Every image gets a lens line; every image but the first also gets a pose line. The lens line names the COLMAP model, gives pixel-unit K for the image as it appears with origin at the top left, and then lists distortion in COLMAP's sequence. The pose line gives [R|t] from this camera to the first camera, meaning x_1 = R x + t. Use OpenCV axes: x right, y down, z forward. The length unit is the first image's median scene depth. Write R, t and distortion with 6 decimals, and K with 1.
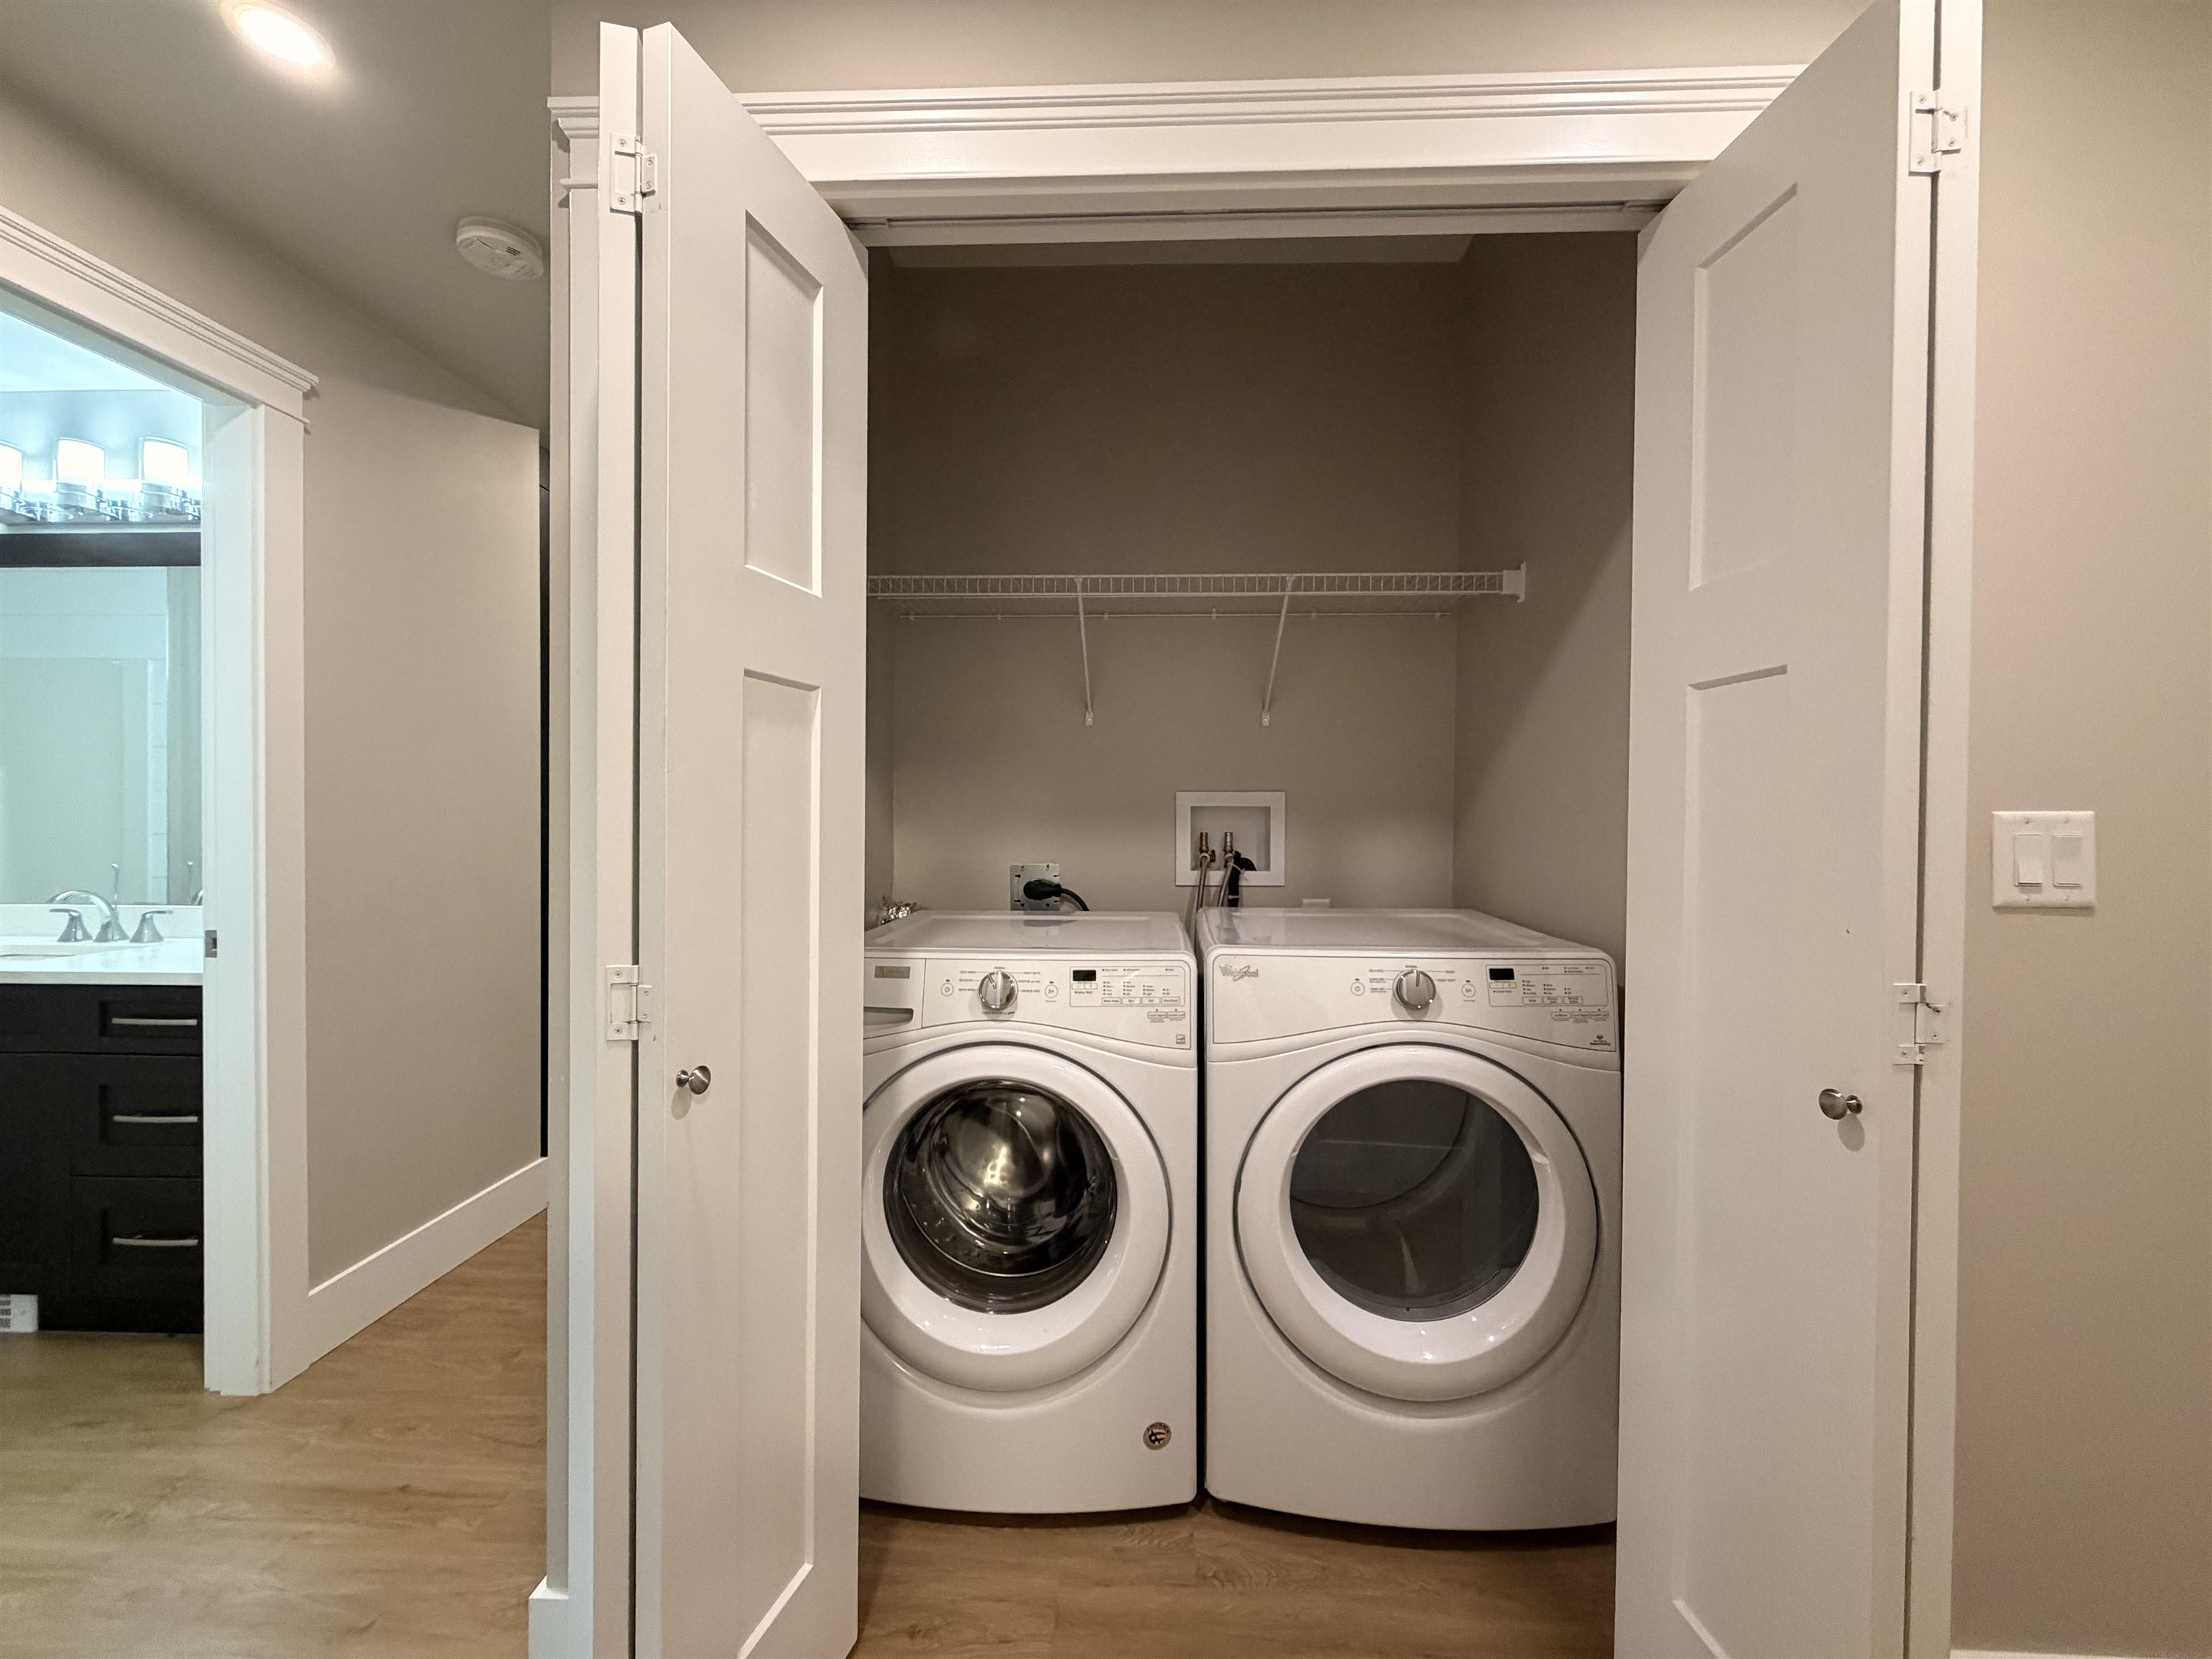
lens RADIAL K [[888.3, 0, 1099.3], [0, 888.3, 831.3], [0, 0, 1]] dist [0.001904, 0.000049]
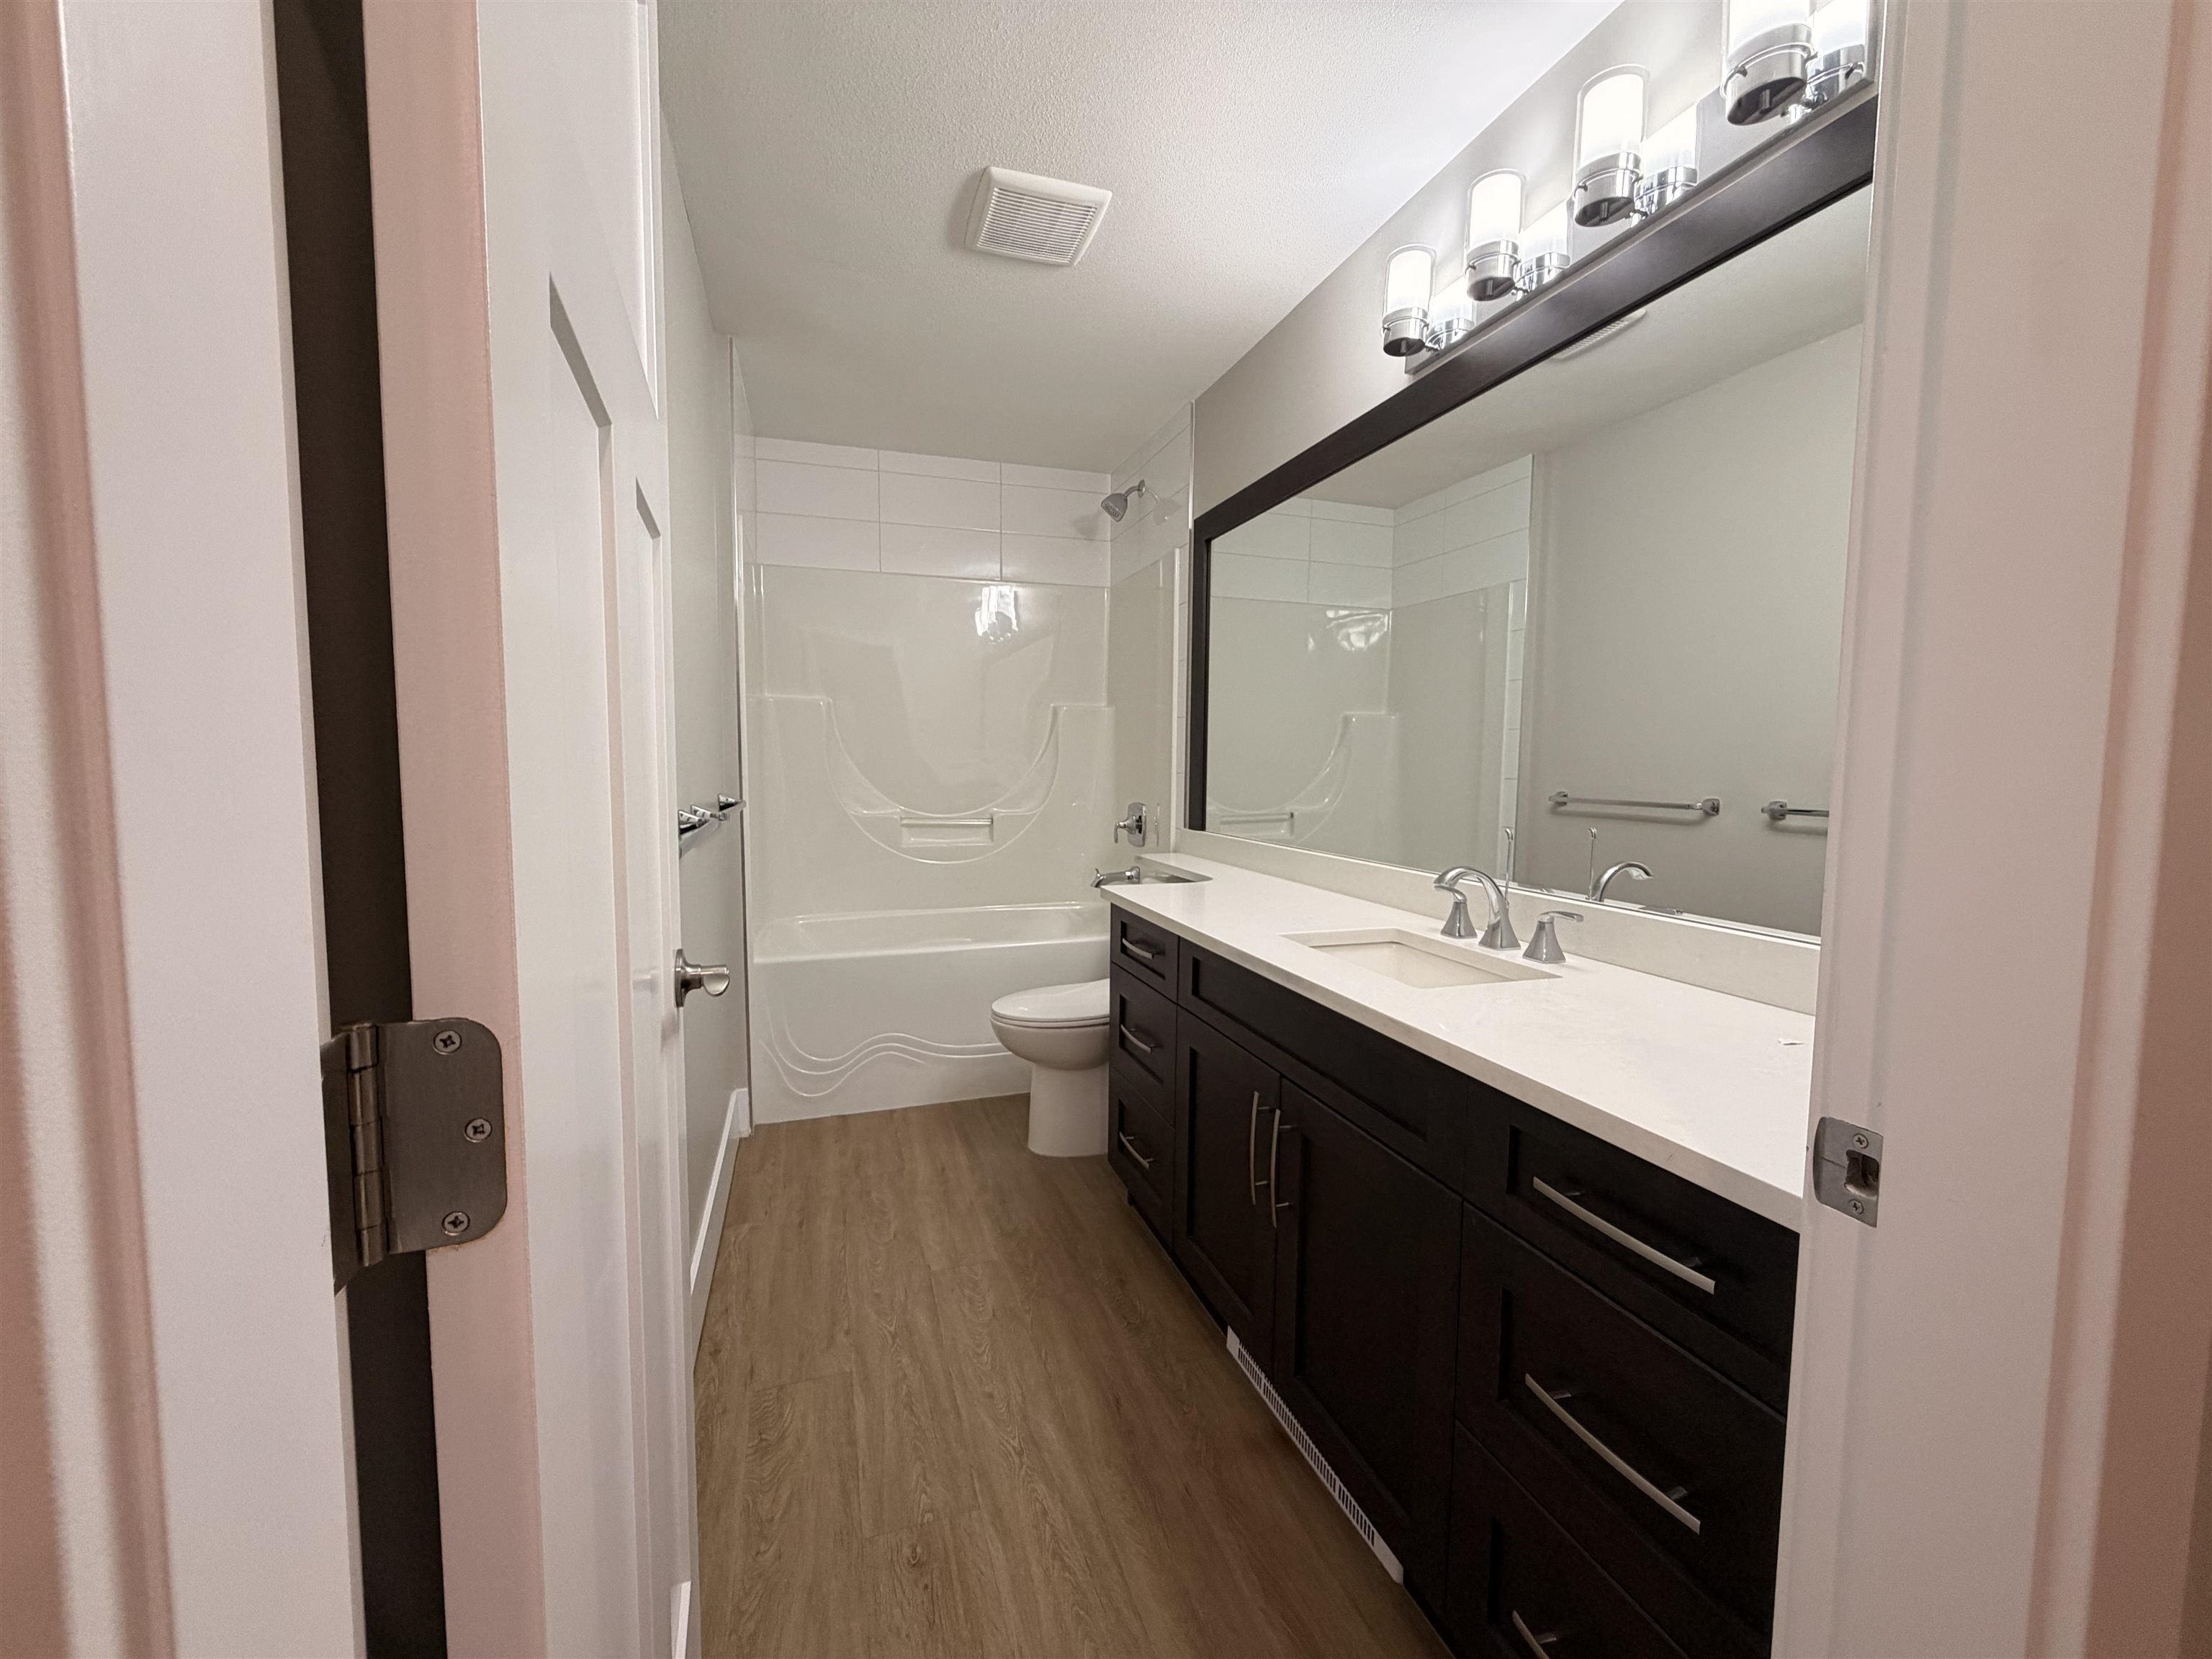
lens RADIAL K [[888.3, 0, 1099.4], [0, 888.3, 832.6], [0, 0, 1]] dist [0.001904, 0.000049]
pose [[0.353324, 0.070282, -0.932857, -0.618450], [-0.015398, 0.997476, 0.069318, 0.000020], [0.935374, -0.010127, 0.353514, 0.503835]]
